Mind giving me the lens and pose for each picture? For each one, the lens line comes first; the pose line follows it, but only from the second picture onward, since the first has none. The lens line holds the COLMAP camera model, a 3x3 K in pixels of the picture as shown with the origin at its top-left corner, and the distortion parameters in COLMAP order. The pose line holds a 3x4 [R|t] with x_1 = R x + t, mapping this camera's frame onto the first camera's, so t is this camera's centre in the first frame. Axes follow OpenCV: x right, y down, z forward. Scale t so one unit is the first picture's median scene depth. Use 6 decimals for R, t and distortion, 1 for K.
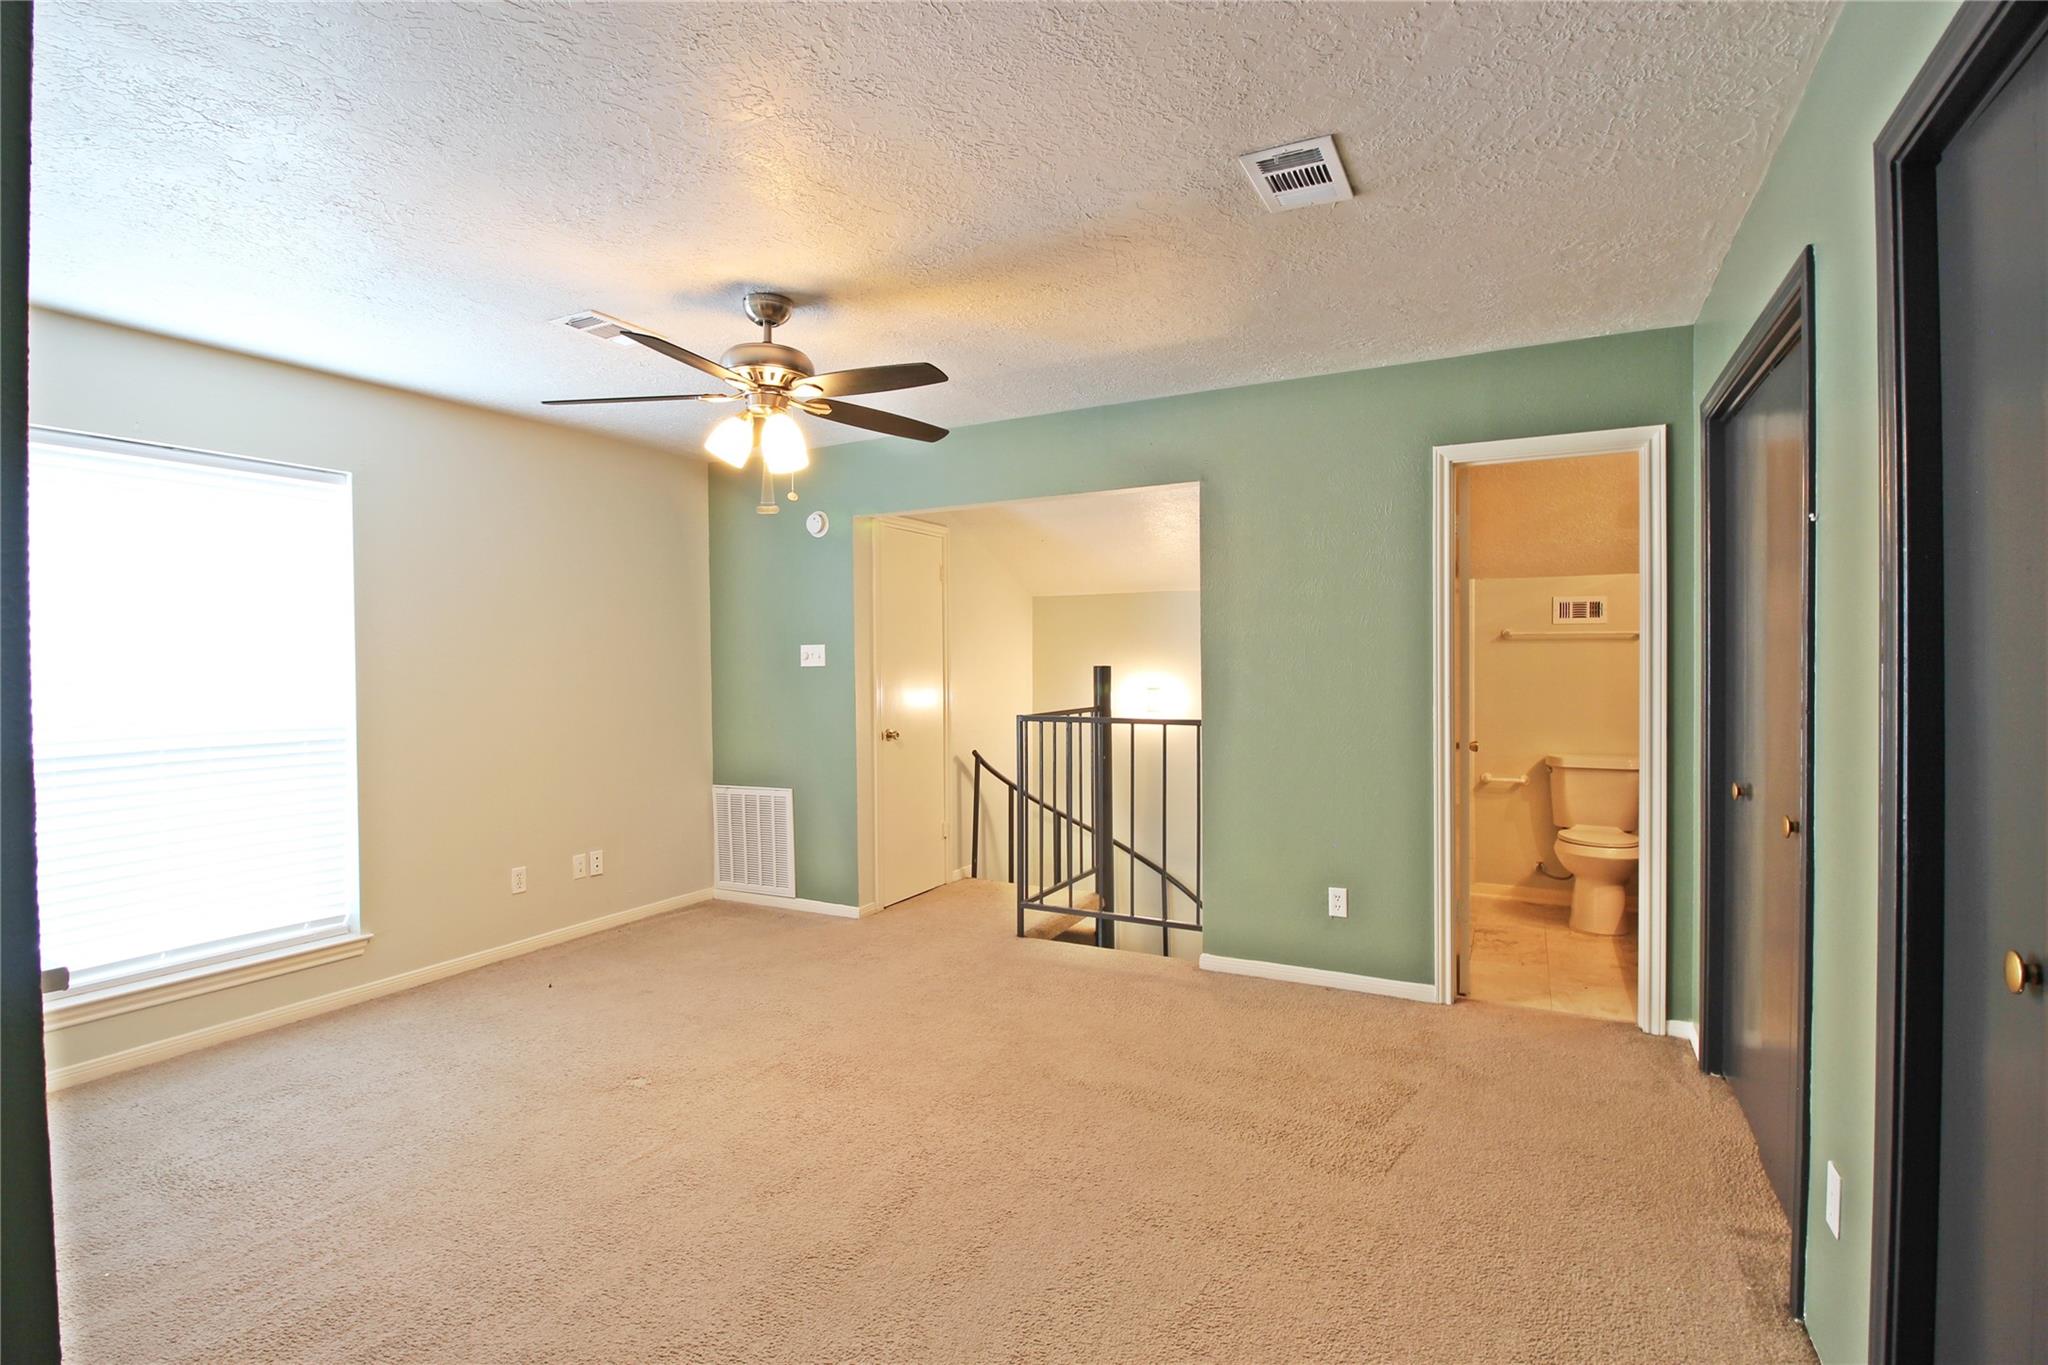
lens RADIAL K [[960.2, 0, 1022.5], [0, 960.2, 669.9], [0, 0, 1]] dist [0.001132, -0.012994]
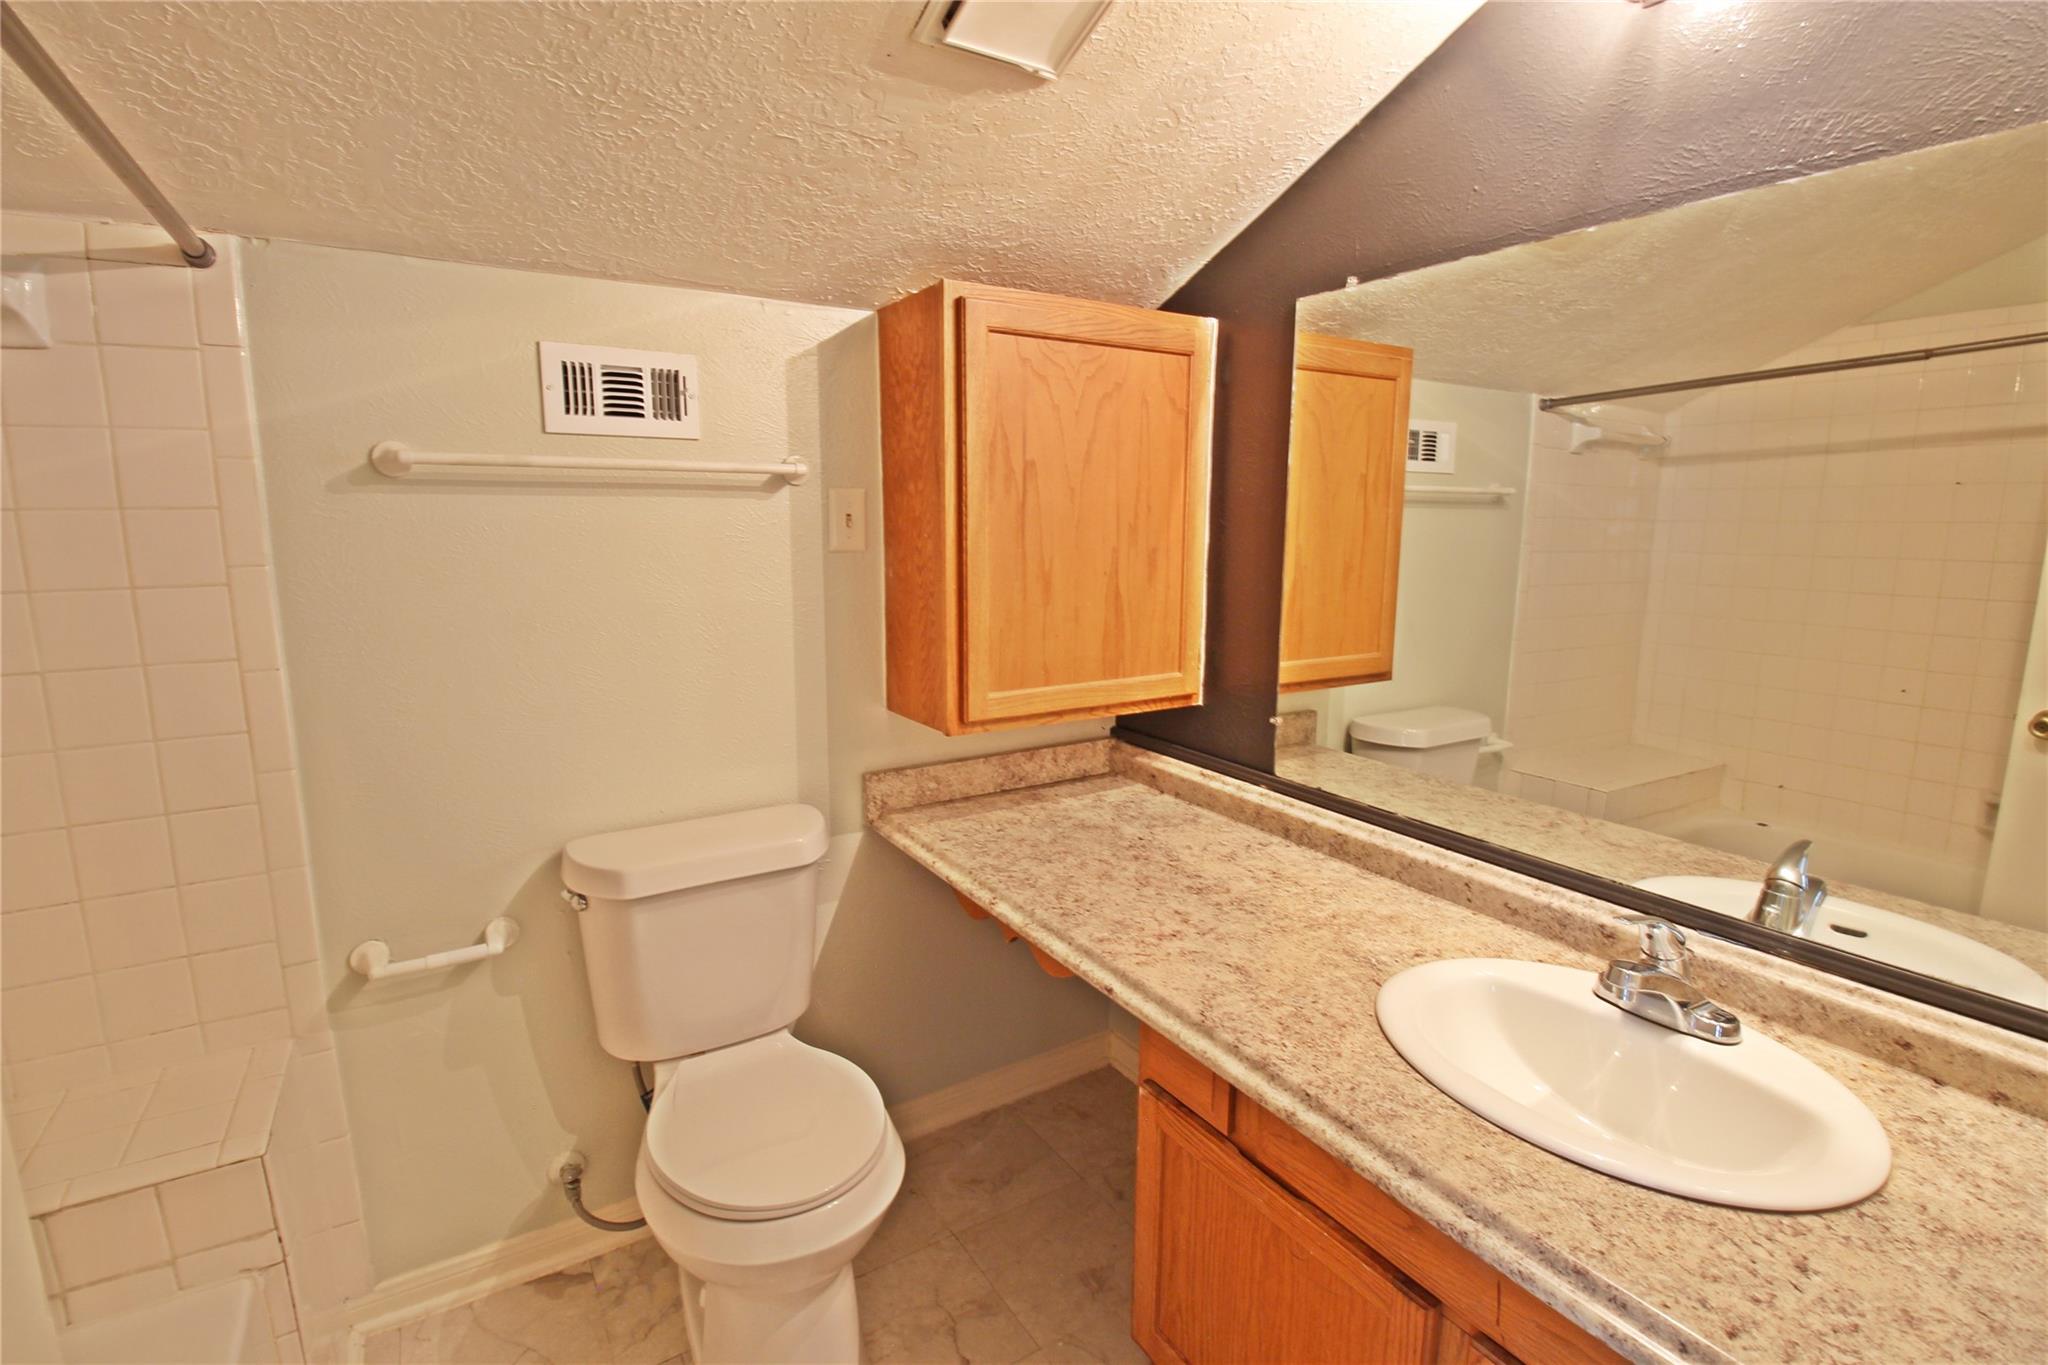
lens RADIAL K [[960.2, 0, 1022.5], [0, 960.2, 669.9], [0, 0, 1]] dist [0.001132, -0.012994]
pose [[0.486431, -0.138864, 0.862613, 0.353529], [-0.001239, 0.987179, 0.159615, -0.022034], [-0.873718, -0.078710, 0.480022, 0.717451]]
